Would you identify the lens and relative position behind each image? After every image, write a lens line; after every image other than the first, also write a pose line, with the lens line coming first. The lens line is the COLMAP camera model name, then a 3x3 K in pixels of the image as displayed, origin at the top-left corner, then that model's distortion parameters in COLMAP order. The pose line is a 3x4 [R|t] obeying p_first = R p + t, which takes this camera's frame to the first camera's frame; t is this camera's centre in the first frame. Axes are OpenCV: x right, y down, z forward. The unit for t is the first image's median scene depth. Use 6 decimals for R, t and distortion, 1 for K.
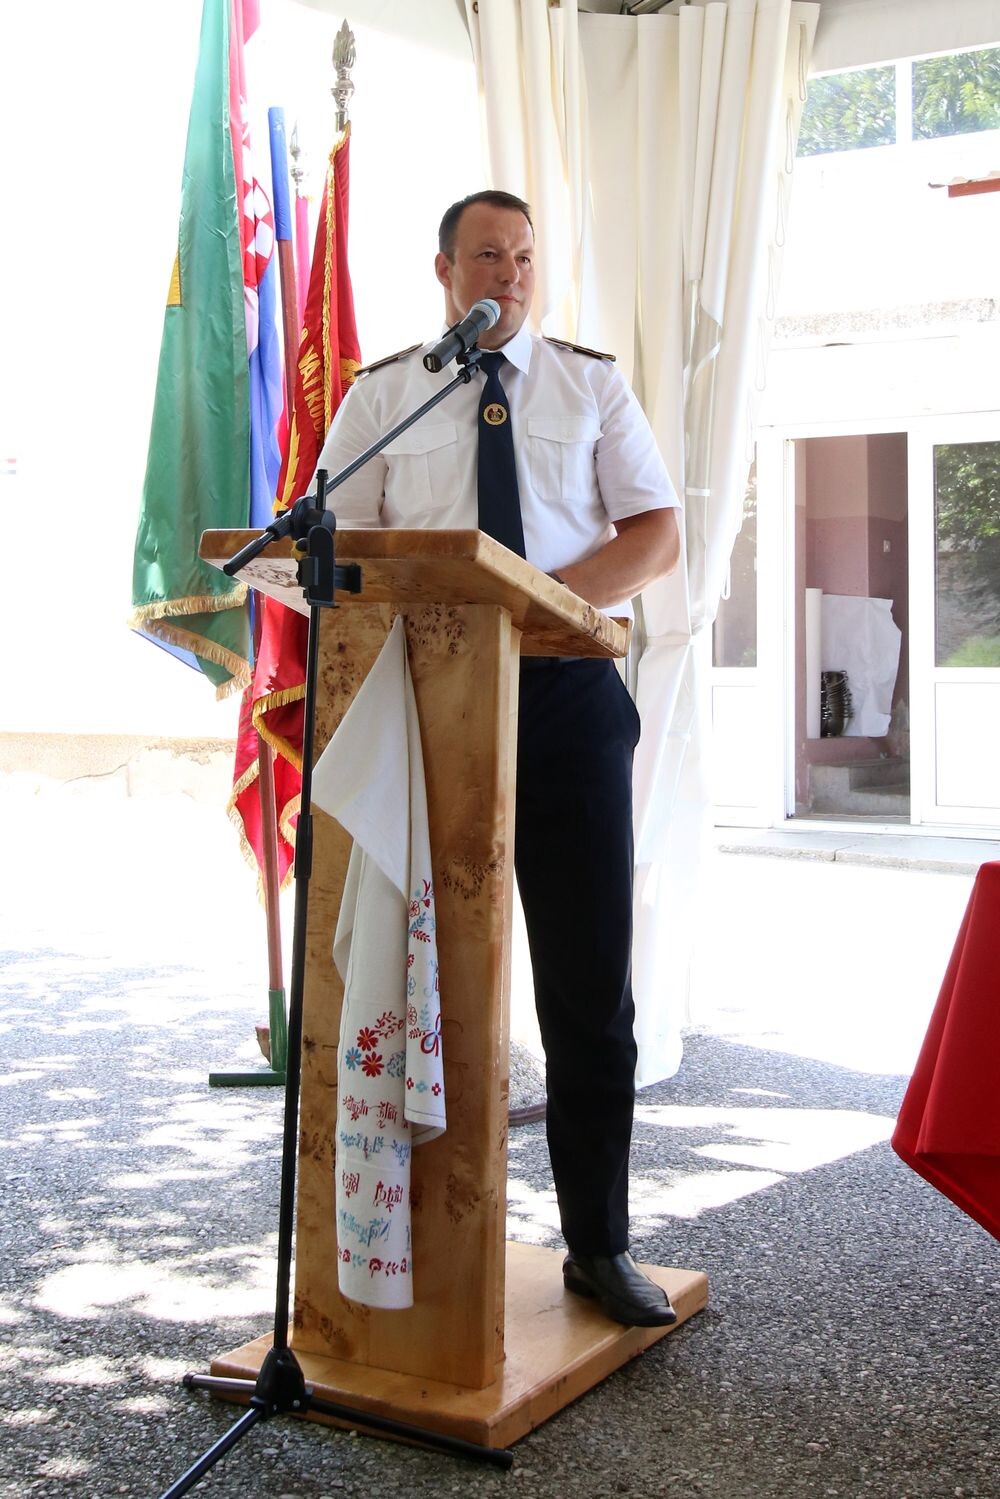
lens RADIAL K [[2127.3, 0, 535.6], [0, 2127.3, 510.9], [0, 0, 1]] dist [-0.011348, 0.084079]
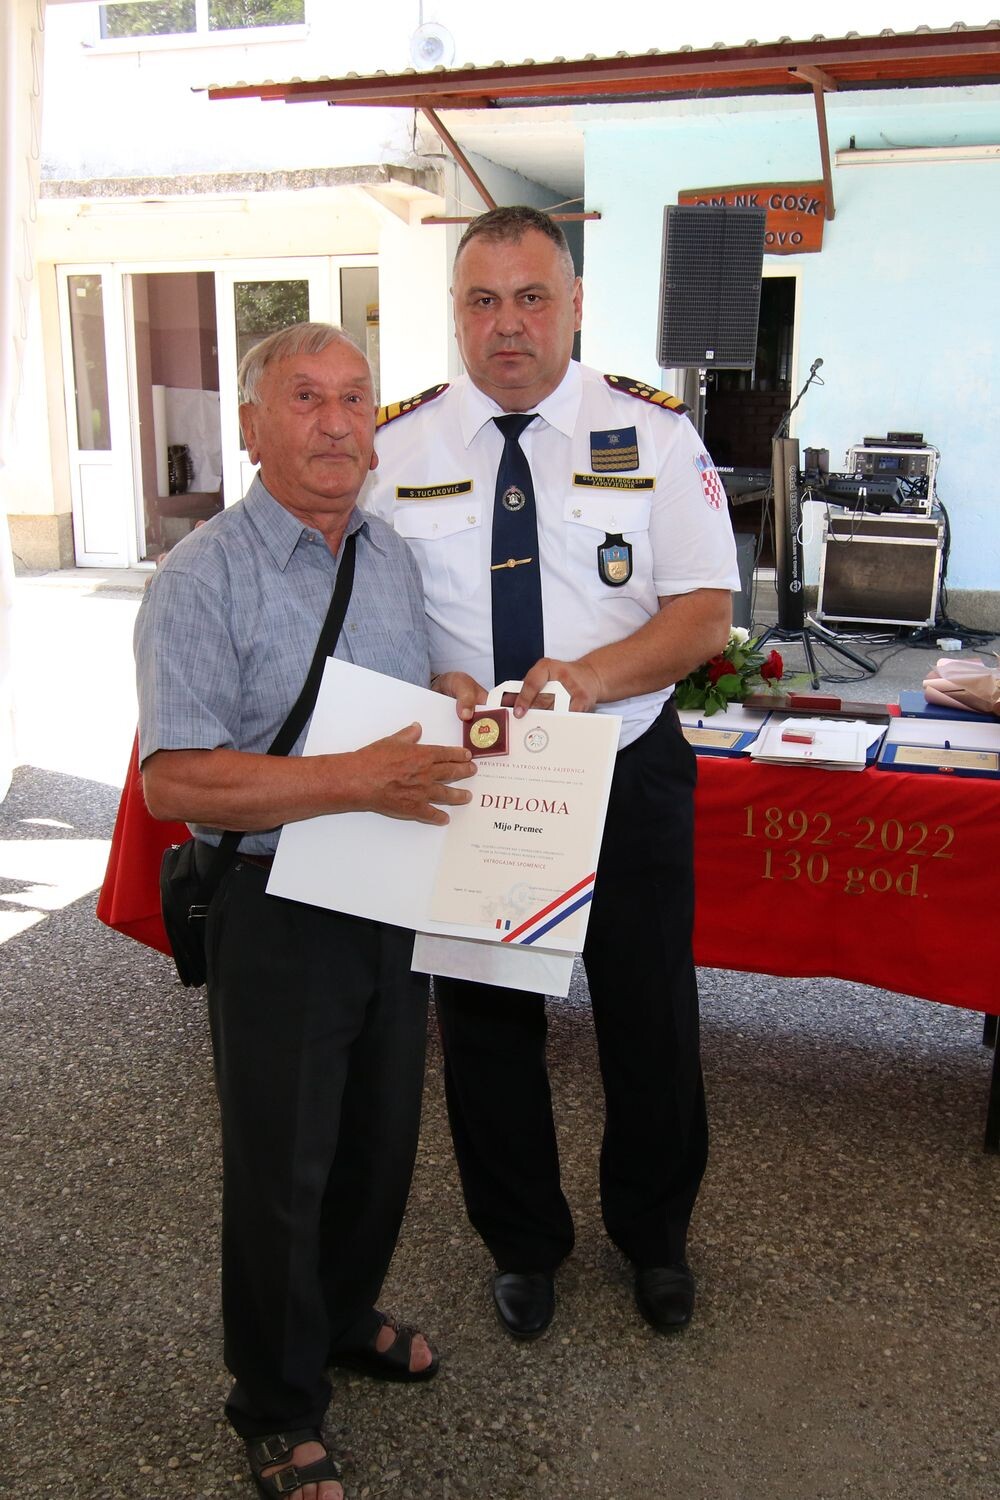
lens RADIAL K [[1458.0, 0, 495.0], [0, 1458.0, 766.6], [0, 0, 1]] dist [-0.025031, 0.040324]
pose [[0.951548, -0.079256, 0.297110, 0.151663], [-0.018291, 0.949913, 0.311977, -0.096715], [-0.306955, -0.302296, 0.902439, 0.091336]]
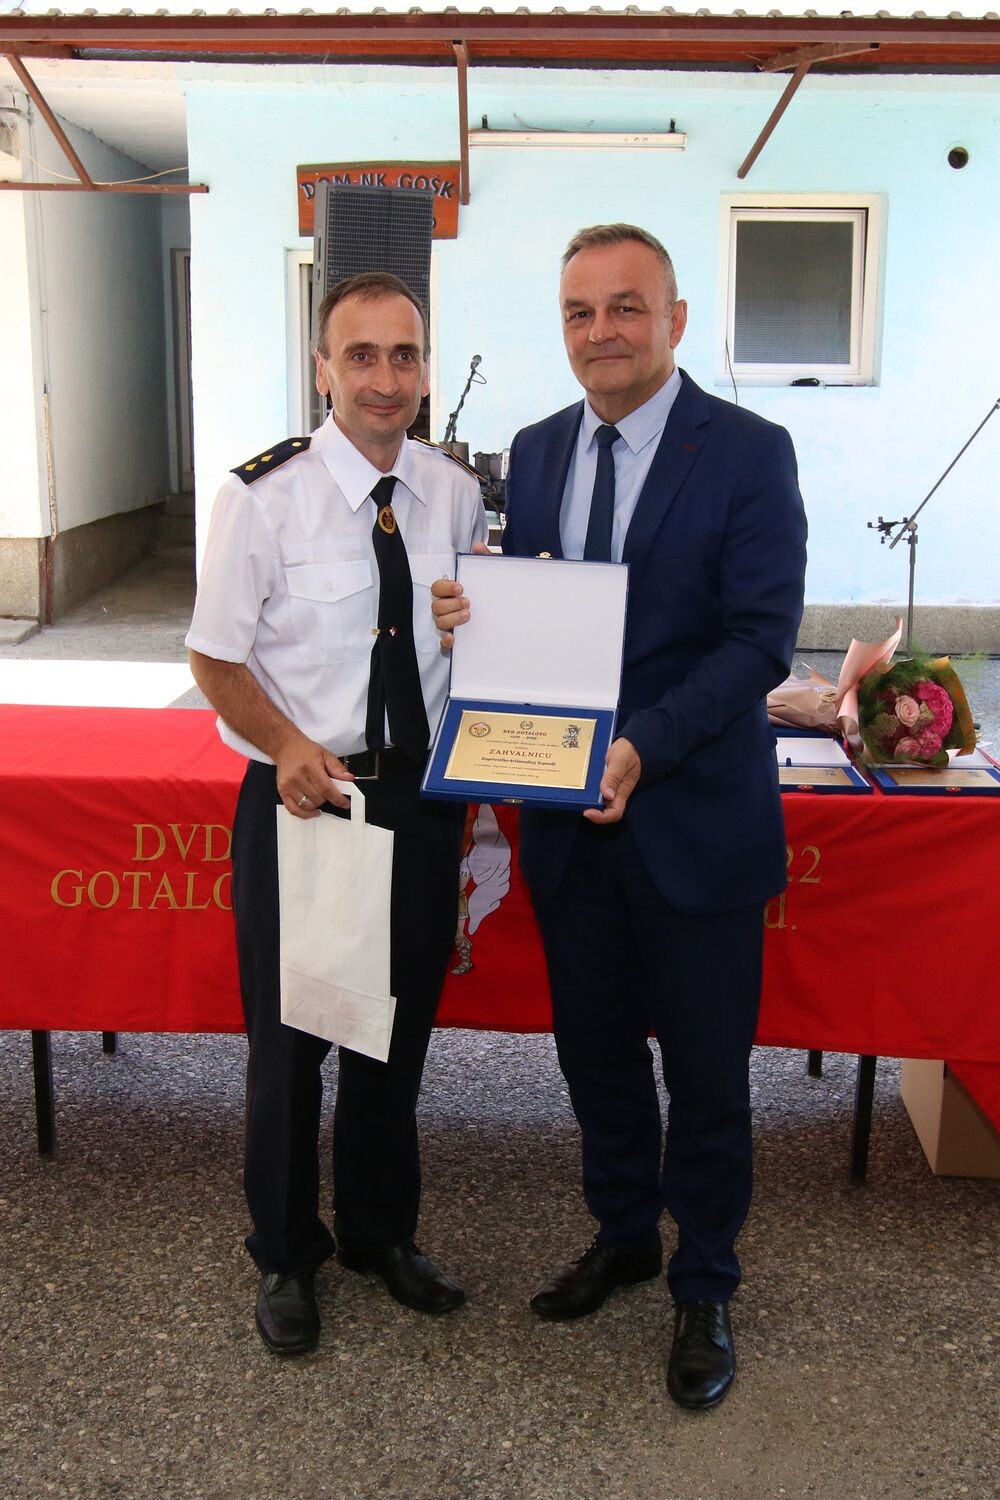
lens RADIAL K [[1666.6, 0, 498.7], [0, 1666.6, 766.2], [0, 0, 1]] dist [-0.017390, 0.053419]
pose [[0.824612, -0.118750, 0.553094, 0.001601], [-0.046579, 0.960147, 0.275589, -0.095982], [-0.563778, -0.253016, 0.786217, 0.140177]]
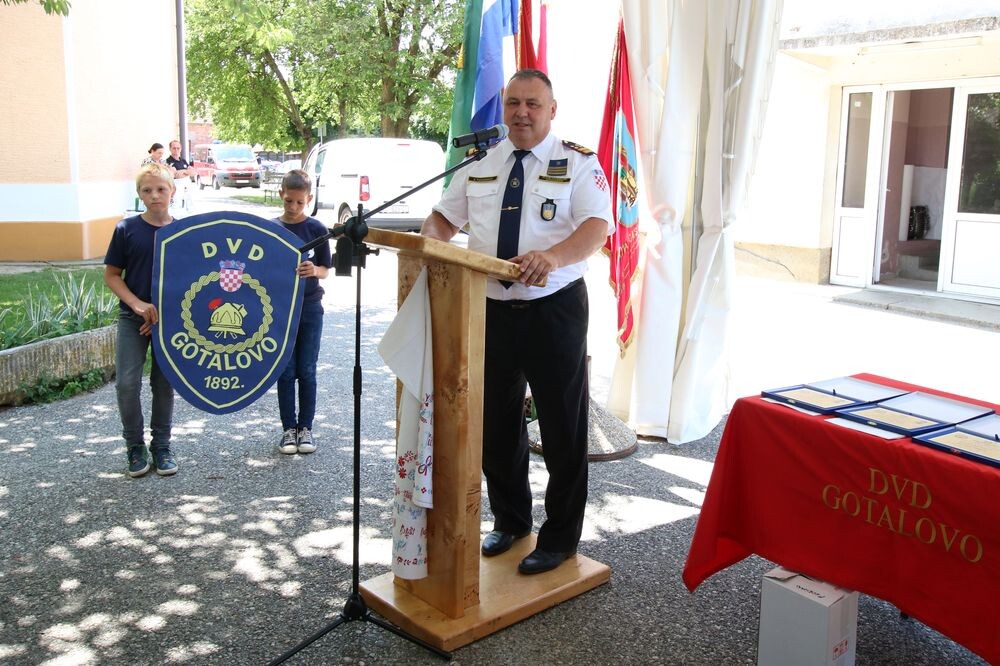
lens RADIAL K [[941.9, 0, 504.1], [0, 941.9, 301.1], [0, 0, 1]] dist [0.010114, 0.015340]
pose [[0.939165, 0.060852, -0.338034, 0.308118], [0.011995, 0.977769, 0.209341, -0.104089], [0.343258, -0.200660, 0.917556, 0.175772]]
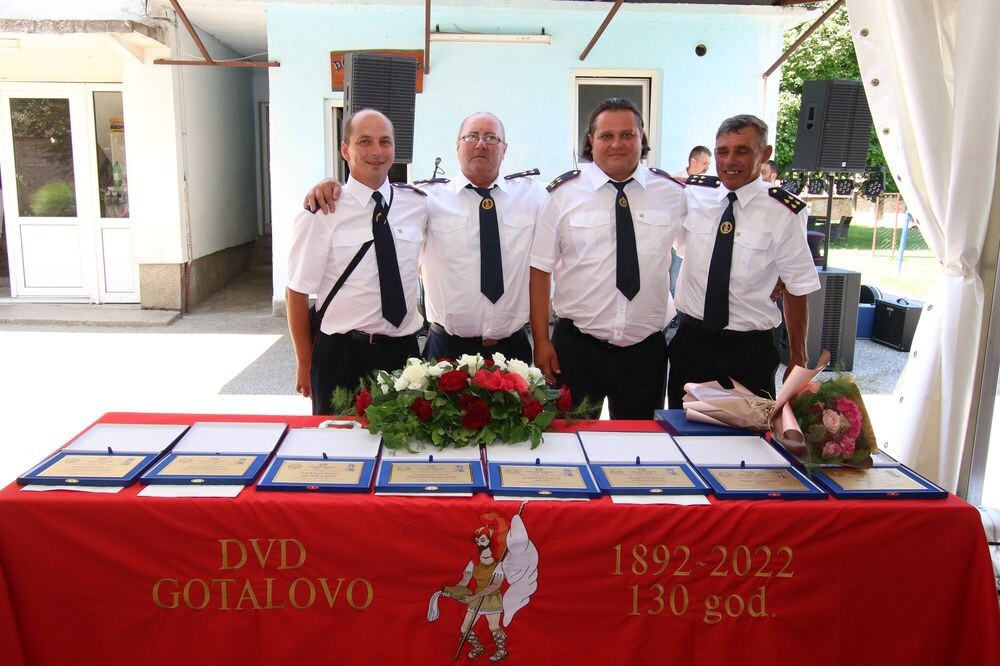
lens RADIAL K [[830.6, 0, 470.9], [0, 830.6, 325.5], [0, 0, 1]] dist [-0.013012, 0.019063]
pose [[0.792196, -0.100674, 0.601906, 0.157338], [-0.048384, 0.972833, 0.226395, -0.068122], [-0.608346, -0.208472, 0.765803, 0.479664]]
